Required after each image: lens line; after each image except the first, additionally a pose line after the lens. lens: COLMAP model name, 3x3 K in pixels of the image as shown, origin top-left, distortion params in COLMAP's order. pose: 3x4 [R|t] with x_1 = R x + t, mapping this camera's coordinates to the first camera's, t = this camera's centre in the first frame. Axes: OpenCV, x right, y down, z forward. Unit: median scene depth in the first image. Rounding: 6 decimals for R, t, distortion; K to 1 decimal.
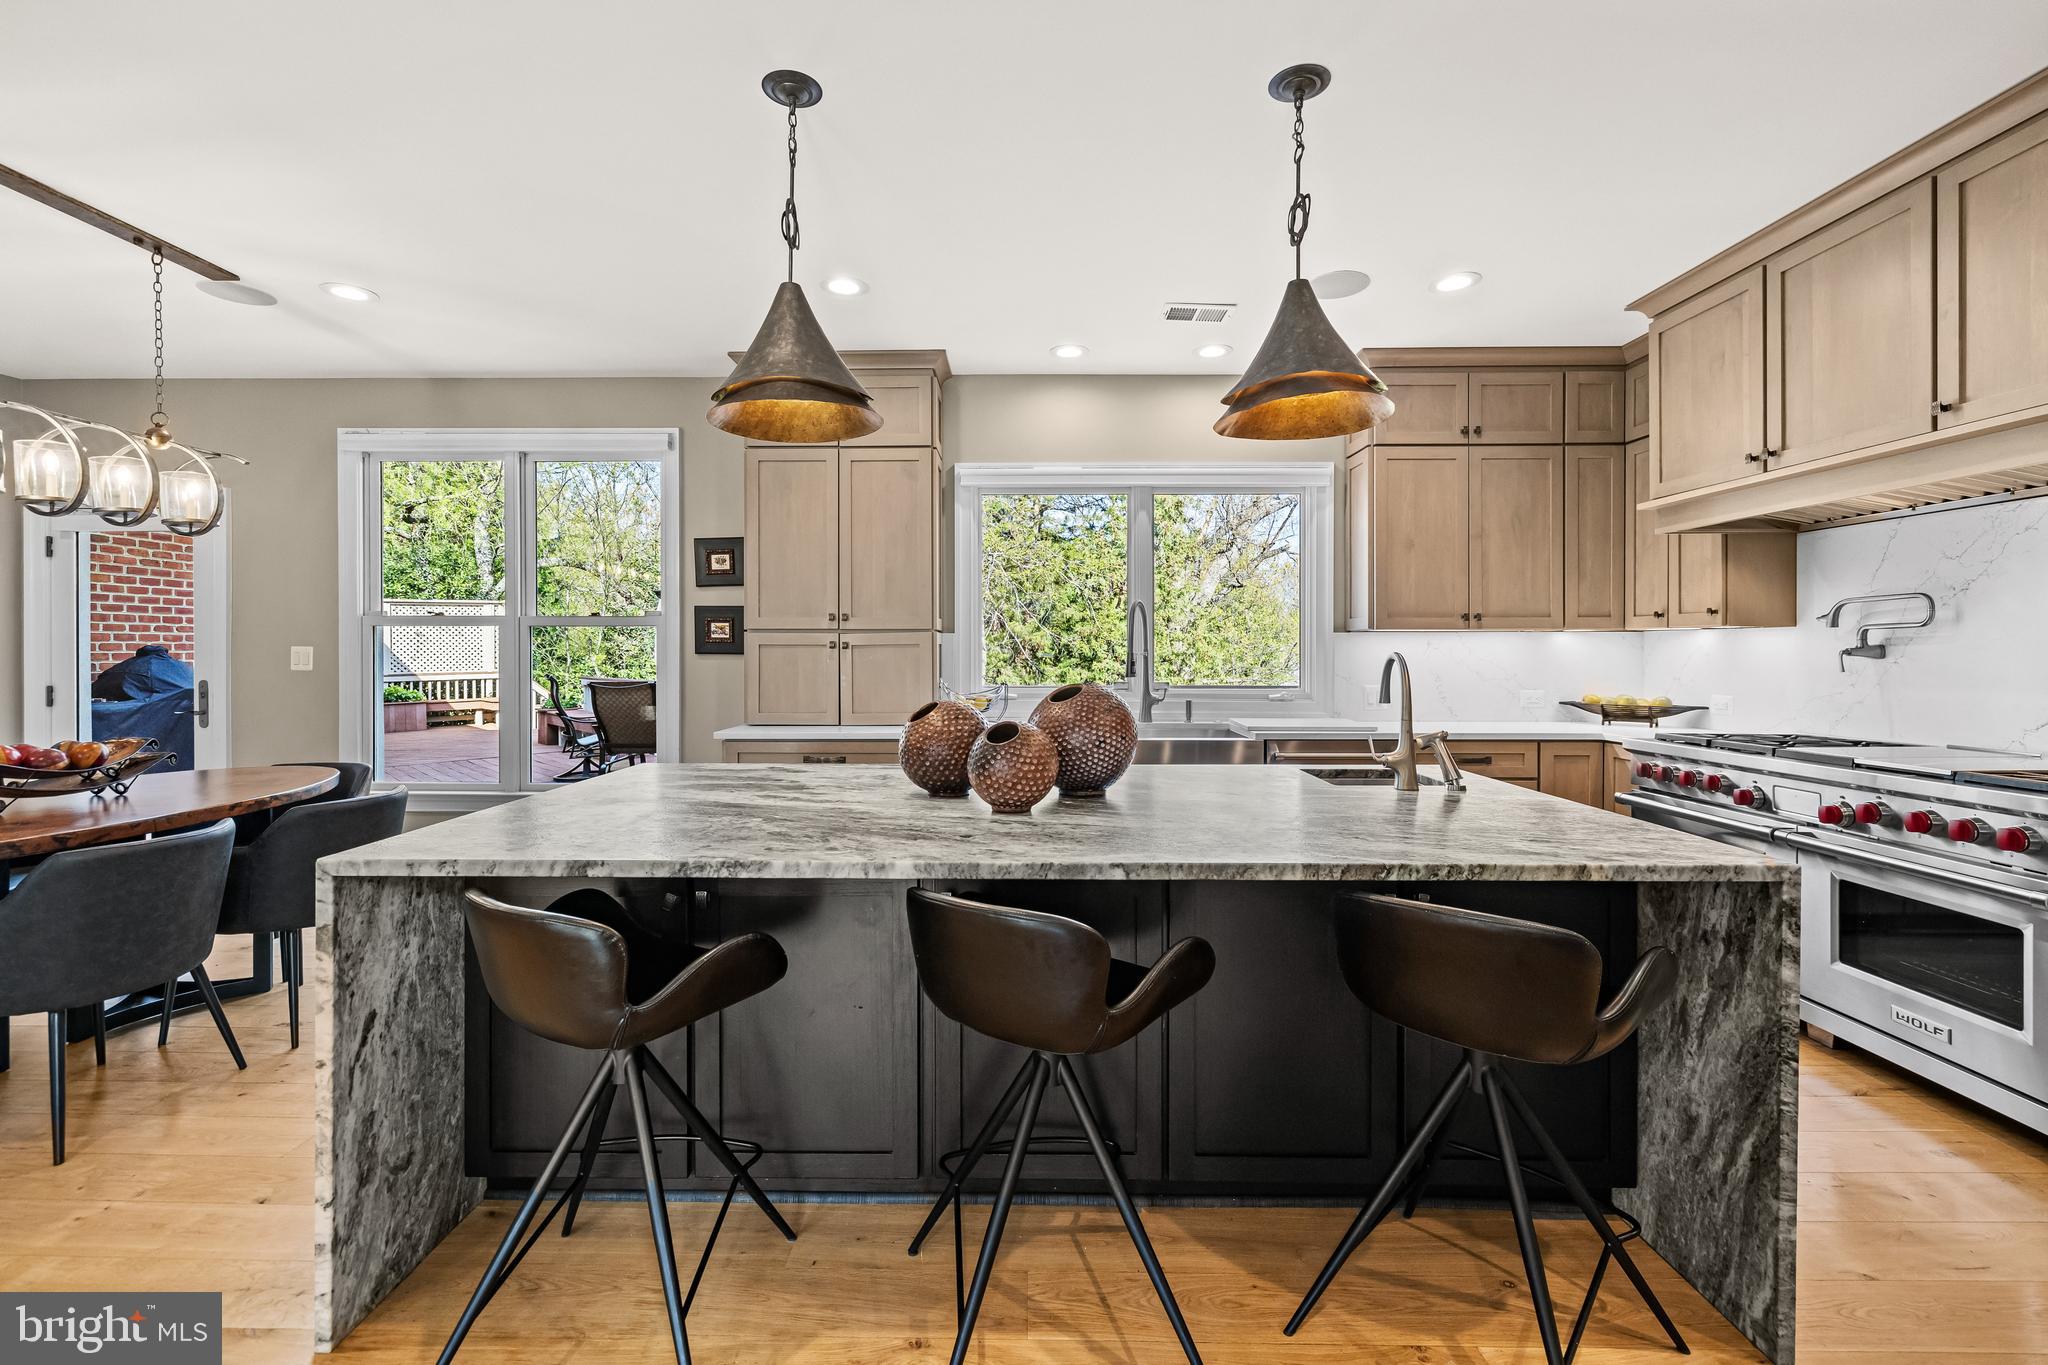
lens RADIAL K [[870.8, 0, 1011.0], [0, 870.8, 649.4], [0, 0, 1]] dist [0.002625, 0.000109]
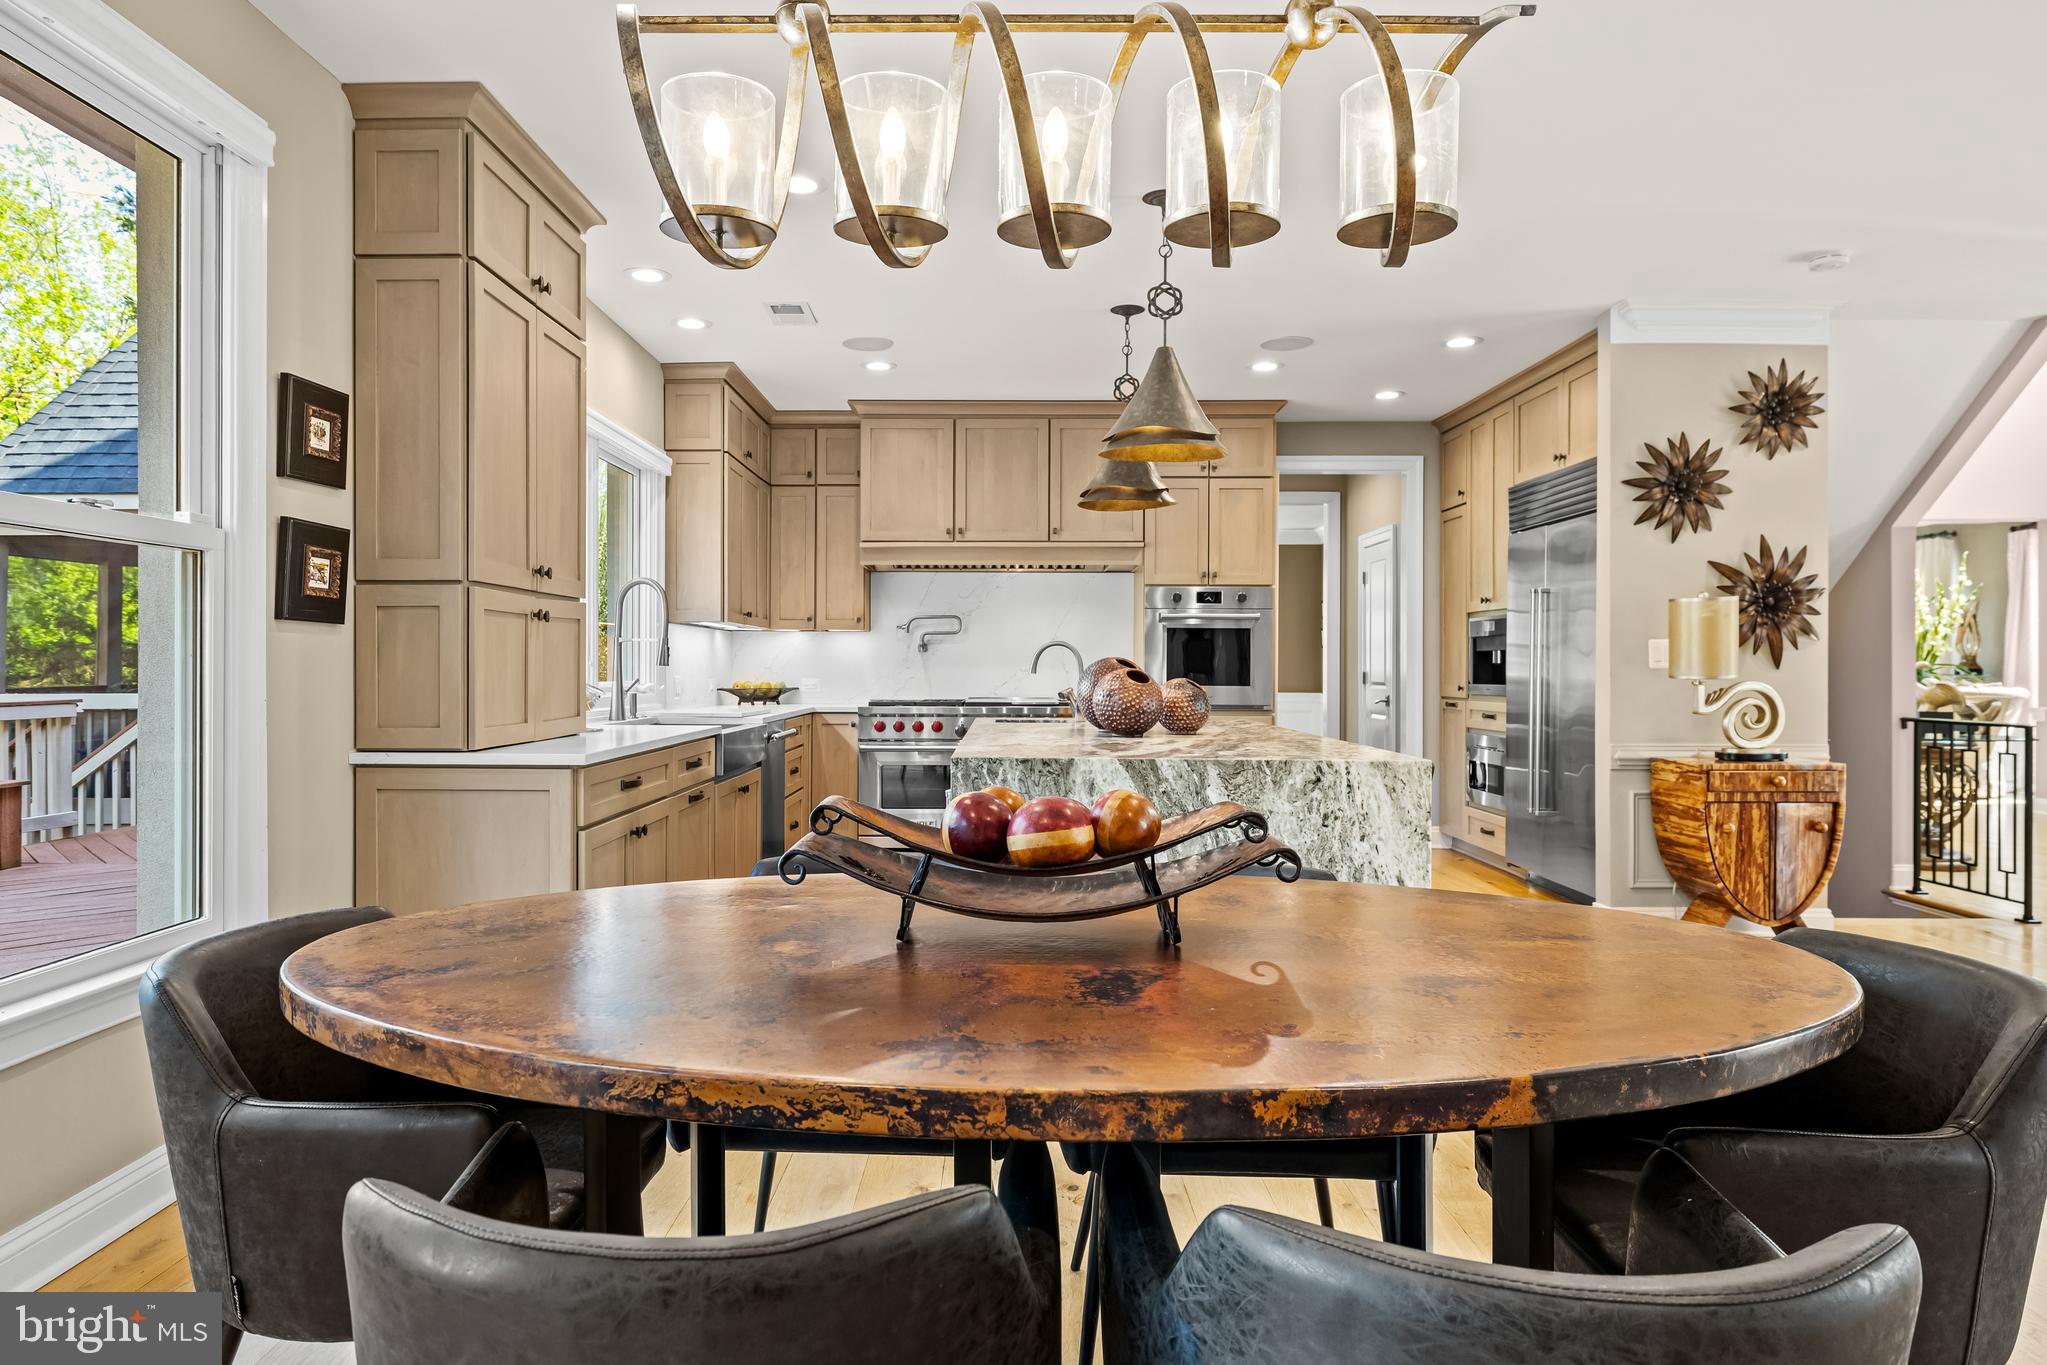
lens RADIAL K [[1237.7, 0, 984.6], [0, 1237.7, 675.6], [0, 0, 1]] dist [-0.000218, -0.000066]
pose [[0.000973, -0.006388, 0.999979, -1.124496], [-0.005207, 0.999966, 0.006393, 0.032060], [-0.999986, -0.005213, 0.000939, 0.678455]]
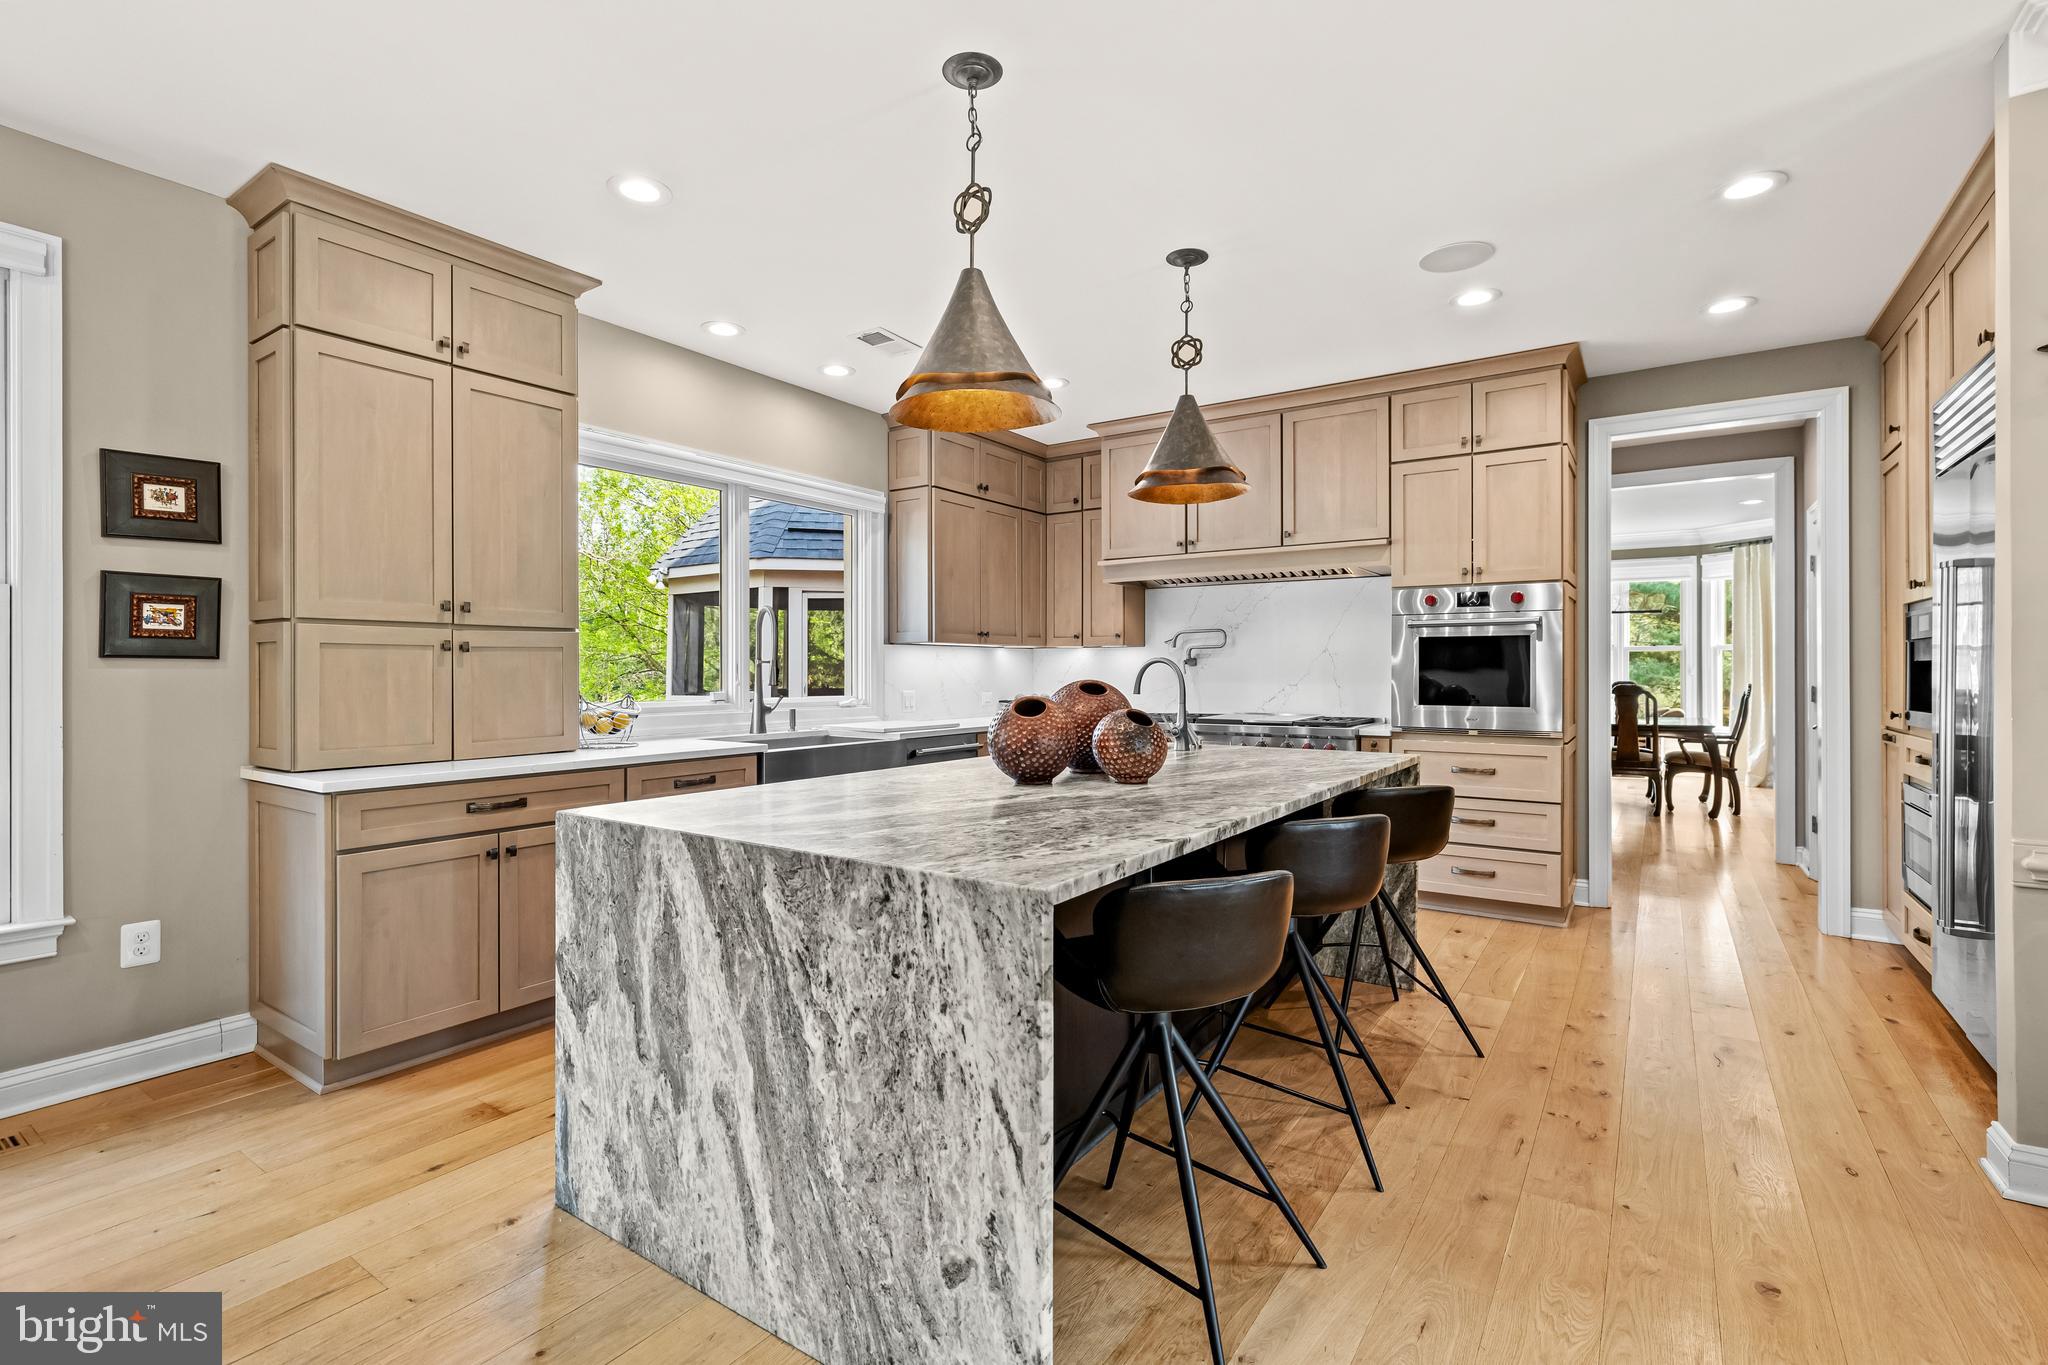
lens RADIAL K [[941.8, 0, 1012.7], [0, 941.8, 672.1], [0, 0, 1]] dist [-0.005399, 0.000732]
pose [[0.552515, -0.002123, 0.833500, -0.589266], [-0.000668, 0.999995, 0.002990, 0.013496], [-0.833503, -0.002209, 0.552511, 0.205714]]
